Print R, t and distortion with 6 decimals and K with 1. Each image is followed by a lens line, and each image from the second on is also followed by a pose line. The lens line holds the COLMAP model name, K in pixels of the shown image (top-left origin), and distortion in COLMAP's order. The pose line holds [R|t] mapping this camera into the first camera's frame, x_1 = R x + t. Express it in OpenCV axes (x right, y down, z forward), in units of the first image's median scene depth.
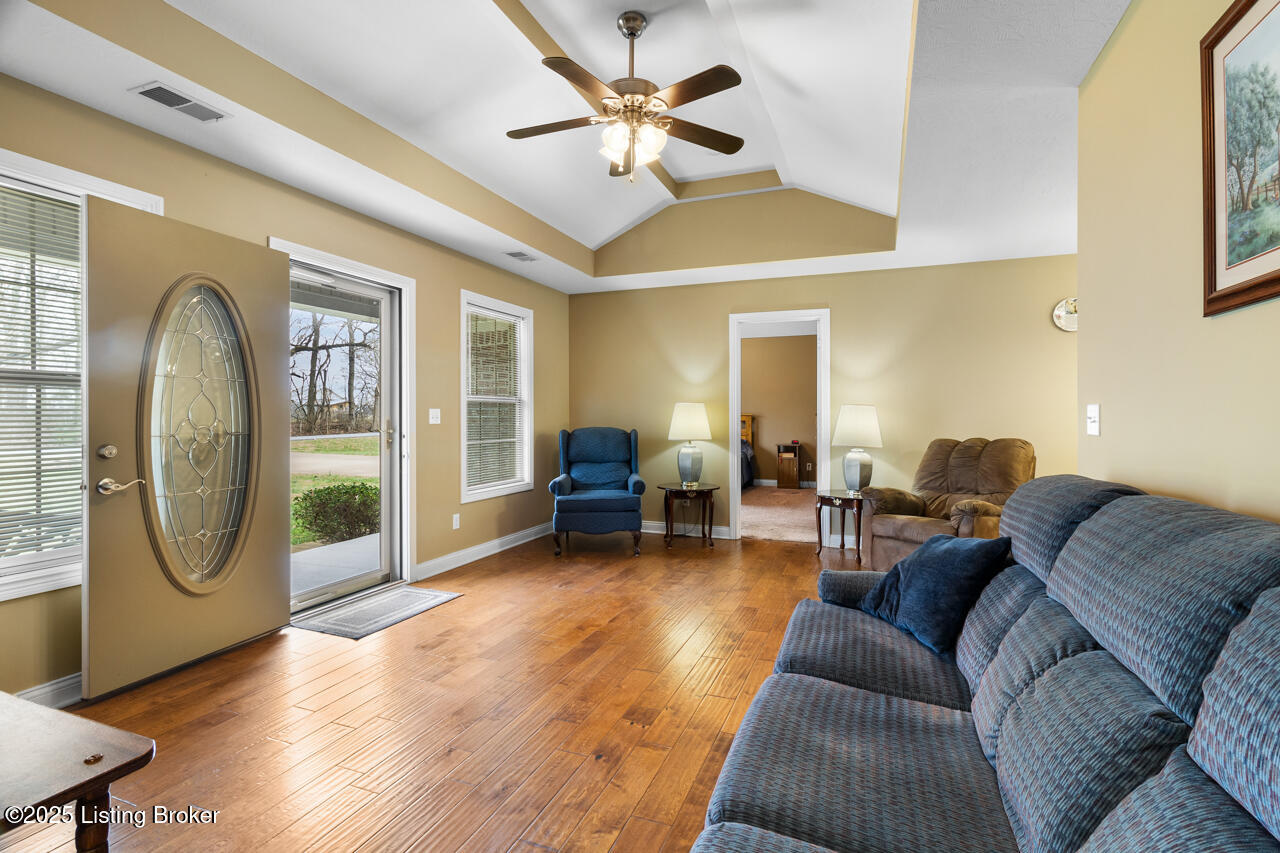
lens RADIAL K [[589.8, 0, 651.1], [0, 589.8, 415.2], [0, 0, 1]] dist [0.004313, 0.000008]
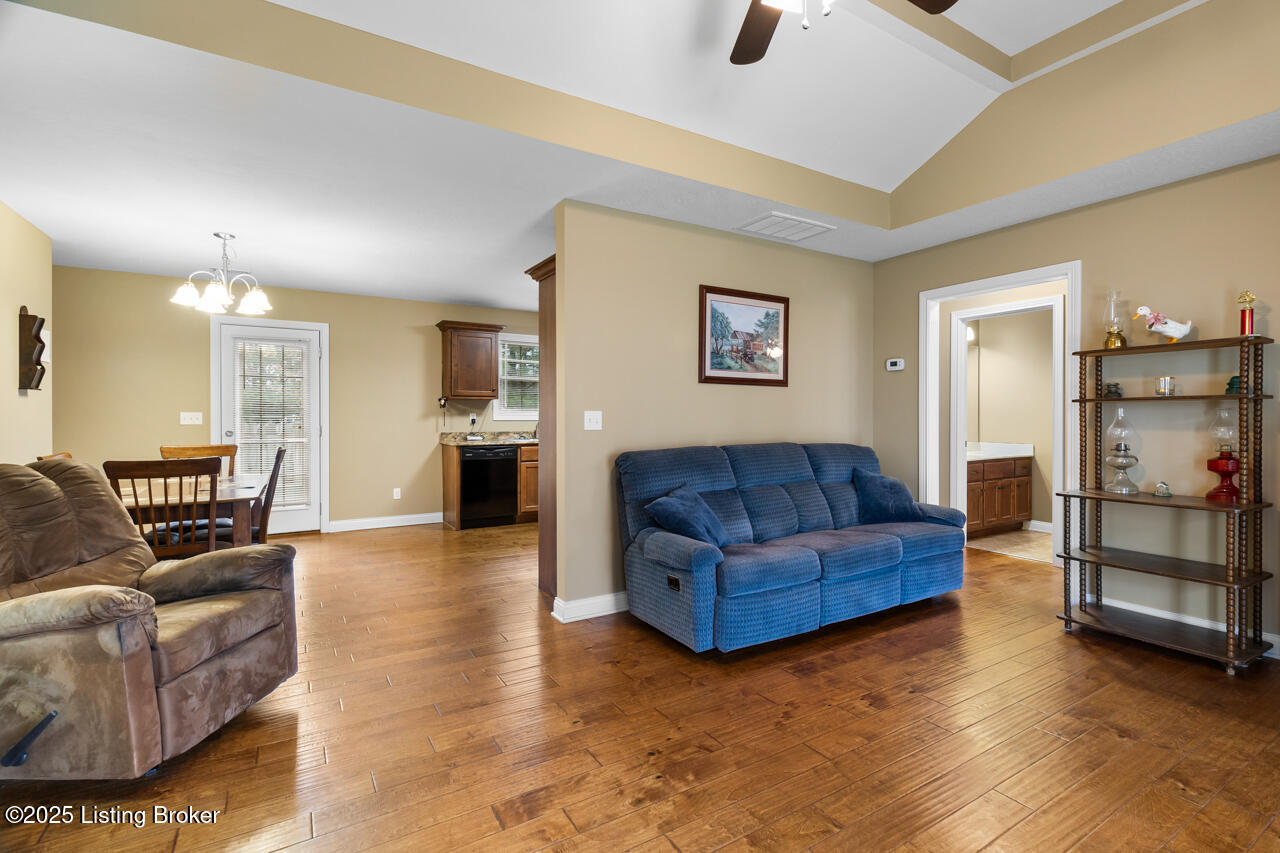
lens RADIAL K [[589.8, 0, 657.5], [0, 589.8, 423.2], [0, 0, 1]] dist [0.004313, 0.000008]
pose [[-0.801789, -0.006007, 0.597577, -0.169823], [0.000140, 0.999948, 0.010239, -0.001208], [-0.597607, 0.008293, -0.801747, 0.981186]]
